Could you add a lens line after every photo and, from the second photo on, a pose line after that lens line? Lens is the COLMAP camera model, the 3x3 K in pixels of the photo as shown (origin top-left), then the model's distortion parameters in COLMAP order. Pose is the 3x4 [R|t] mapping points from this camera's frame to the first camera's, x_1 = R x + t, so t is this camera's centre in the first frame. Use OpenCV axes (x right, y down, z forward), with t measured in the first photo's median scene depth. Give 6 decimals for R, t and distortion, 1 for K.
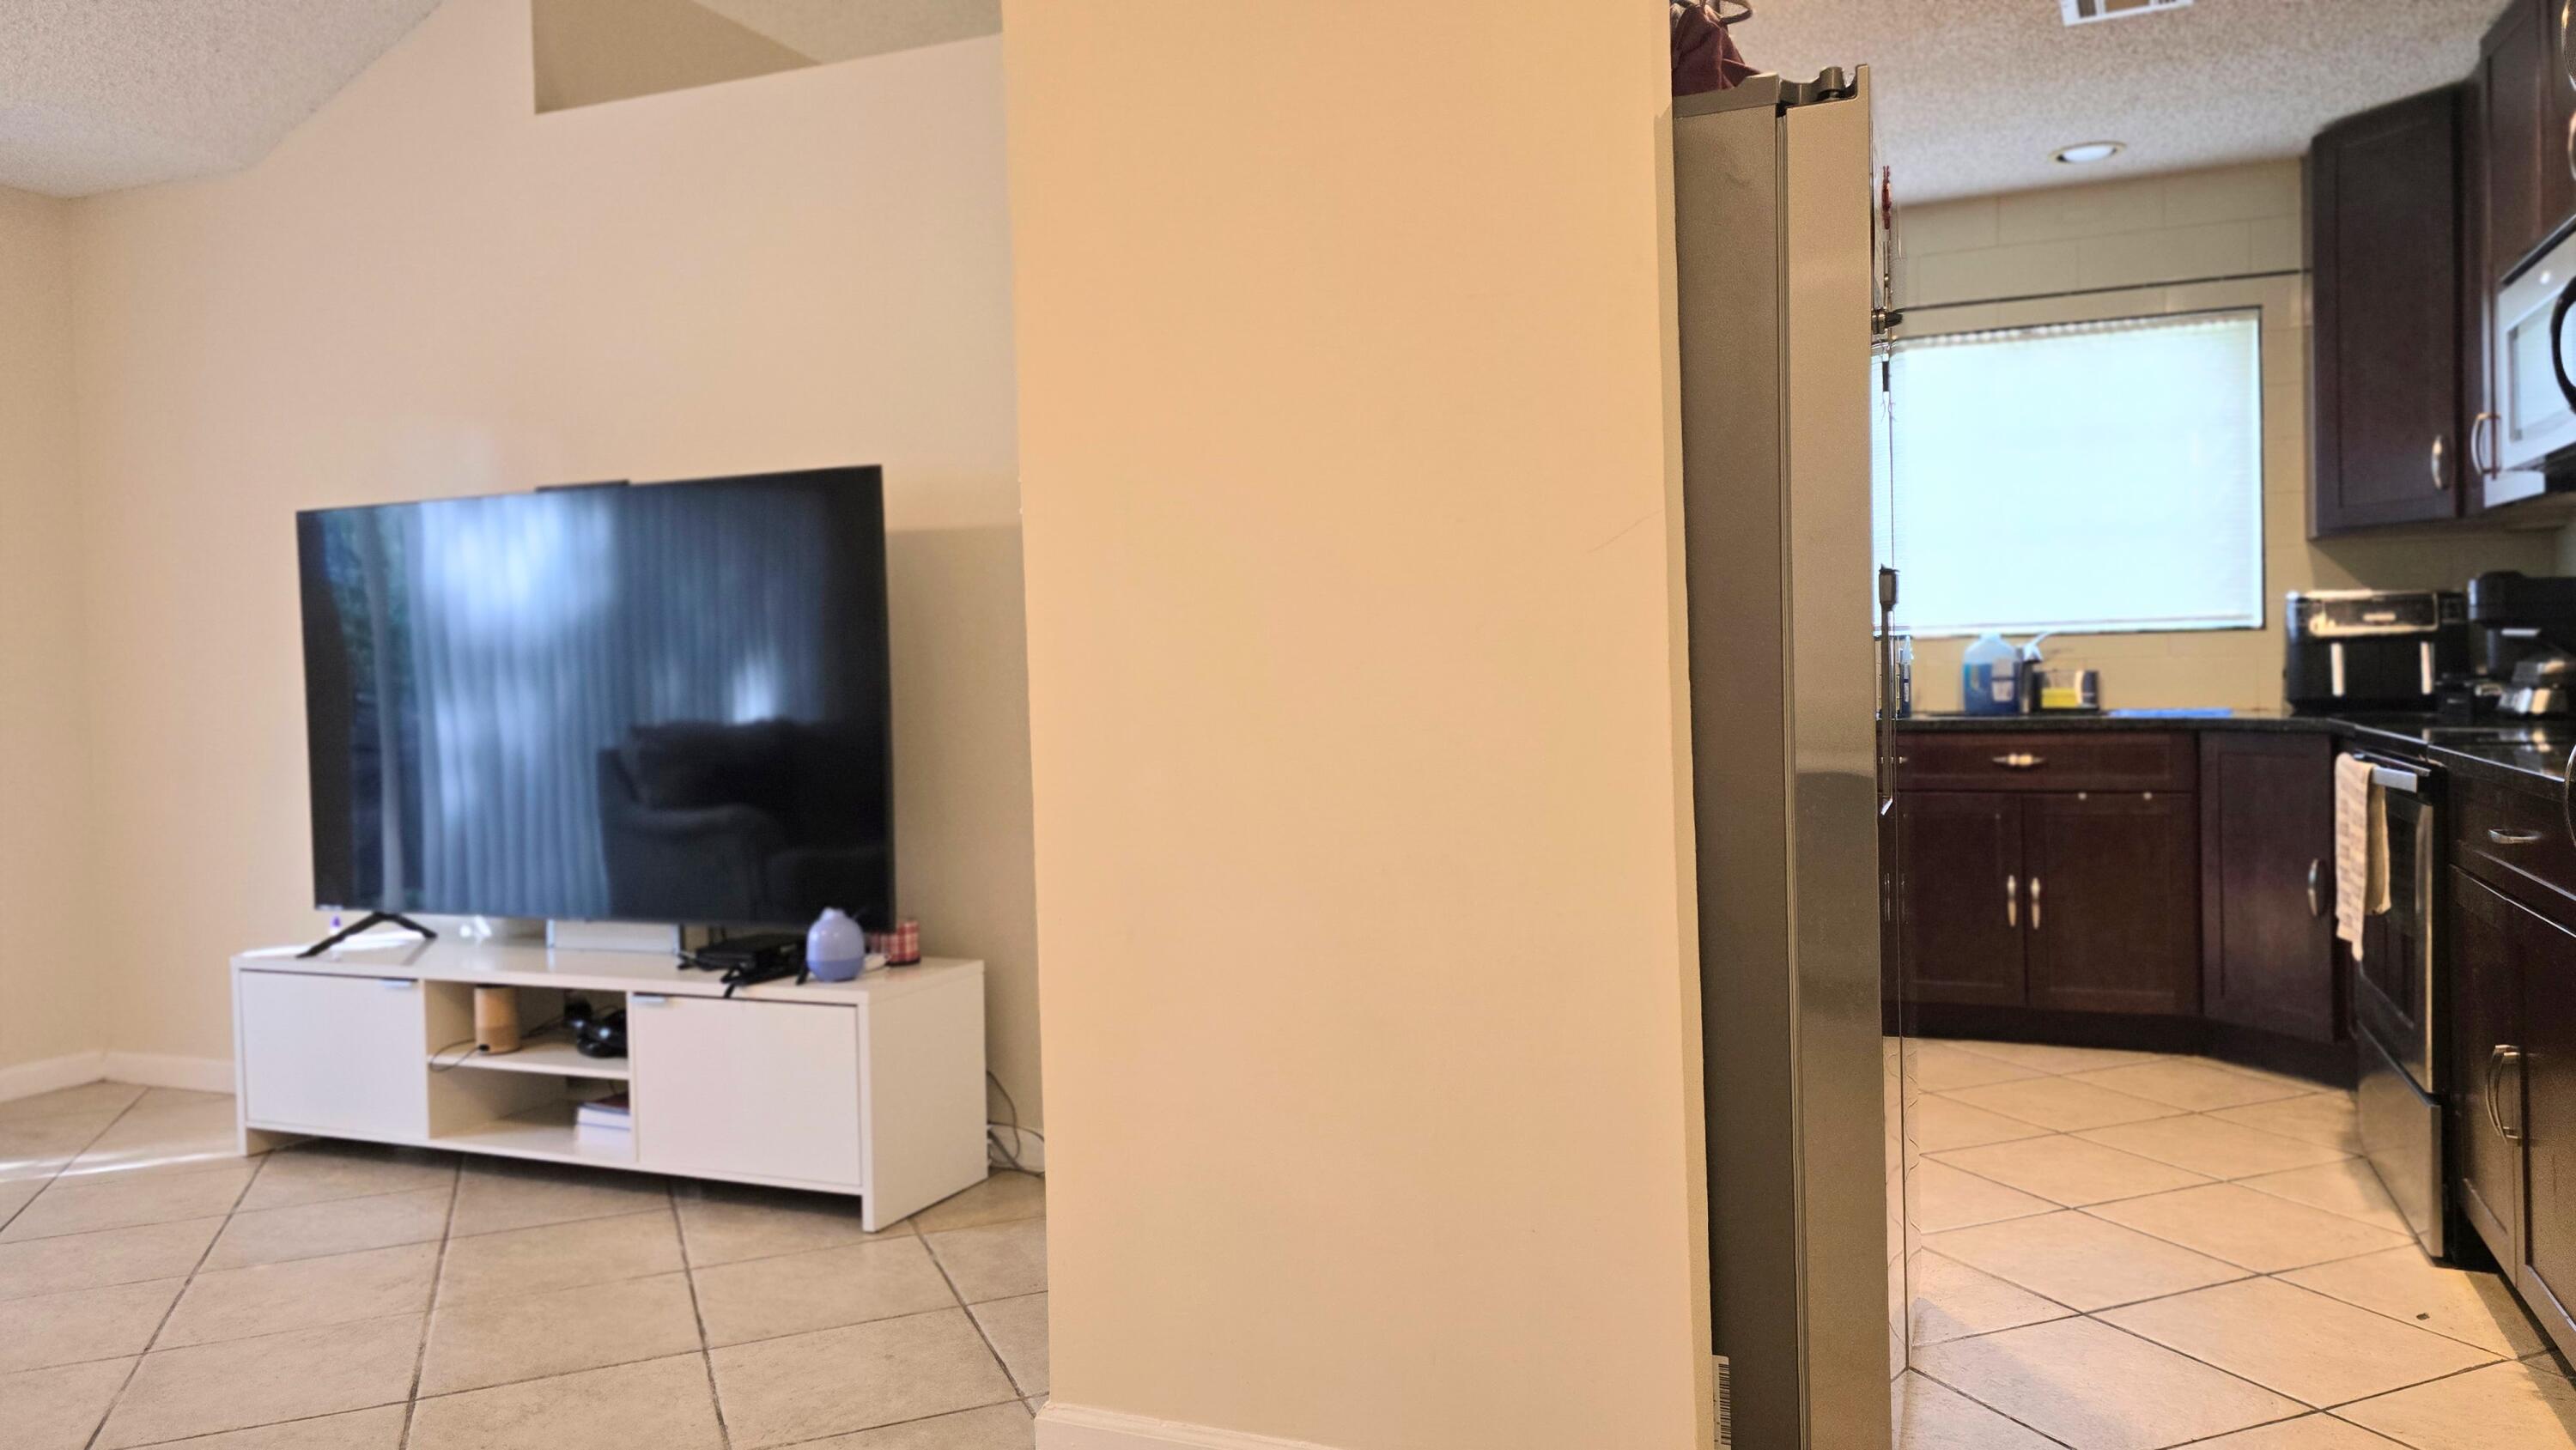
lens RADIAL K [[1684.8, 0, 1273.9], [0, 1684.8, 722.6], [0, 0, 1]] dist [0.036700, -0.041265]
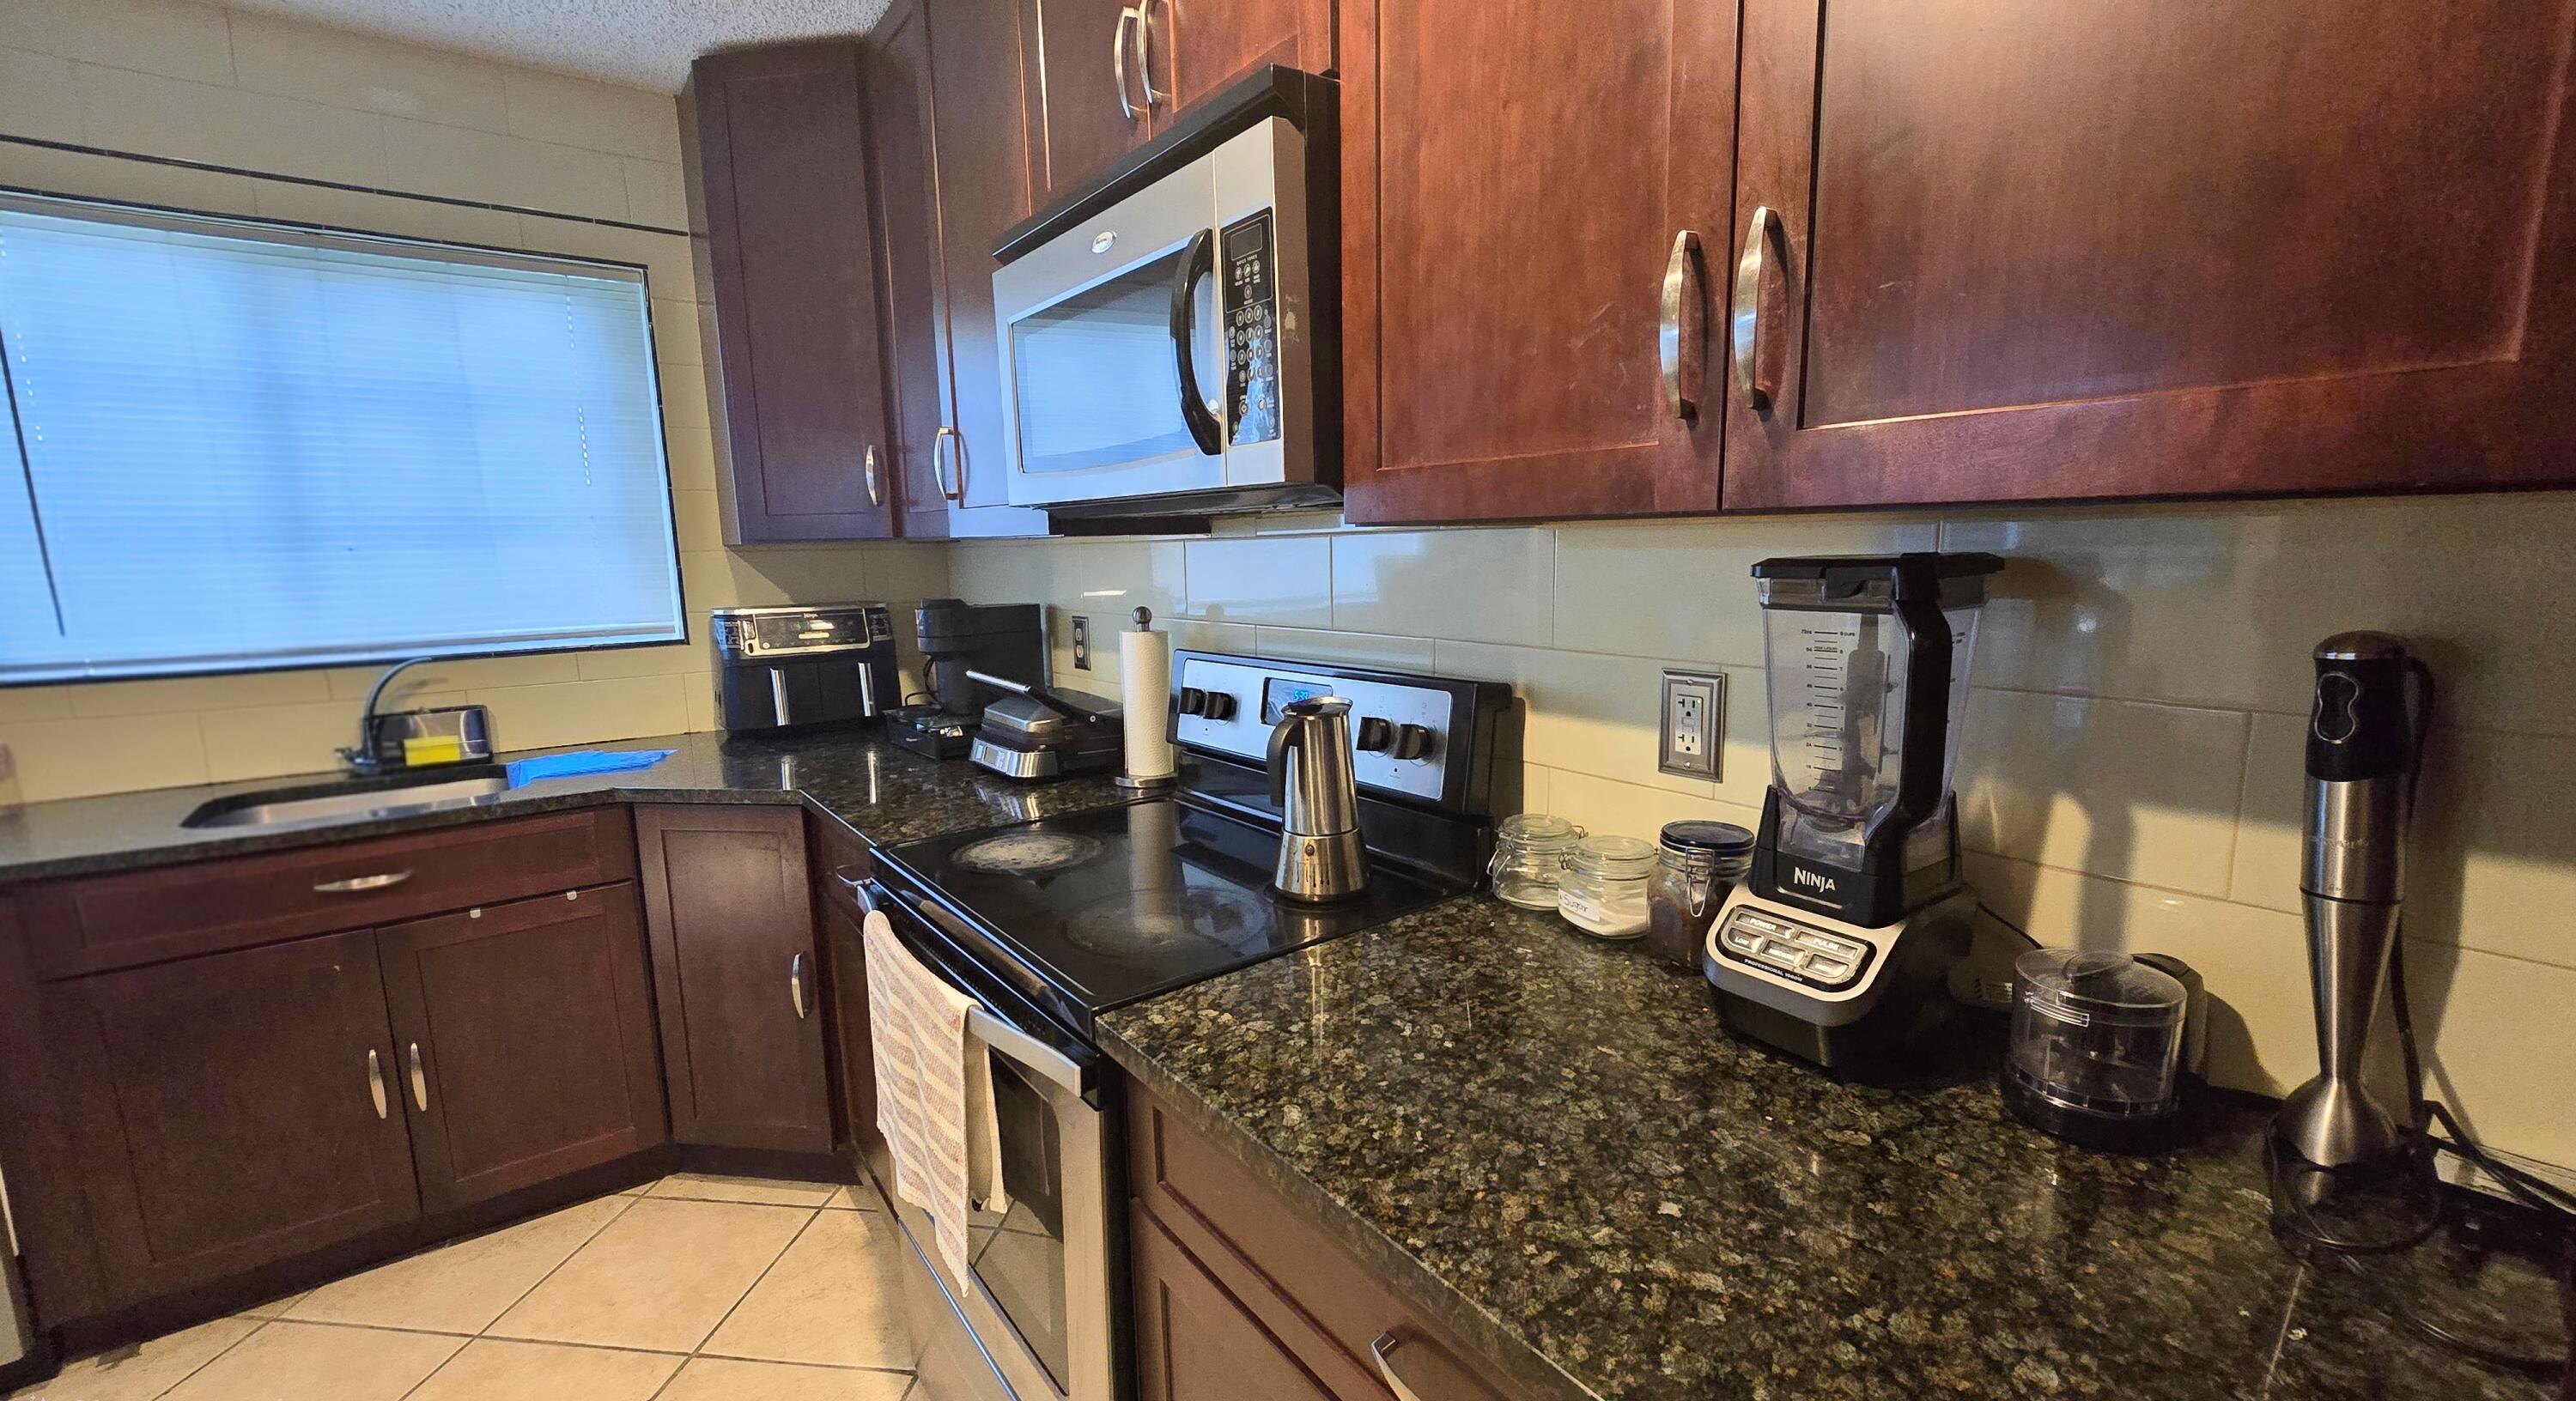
lens RADIAL K [[1069.8, 0, 1278.9], [0, 1069.8, 695.5], [0, 0, 1]] dist [0.002409, 0.000227]
pose [[0.477326, -0.114050, 0.871293, 0.257254], [0.034094, 0.993199, 0.111330, -0.085546], [-0.878065, -0.023435, 0.477968, 0.493774]]
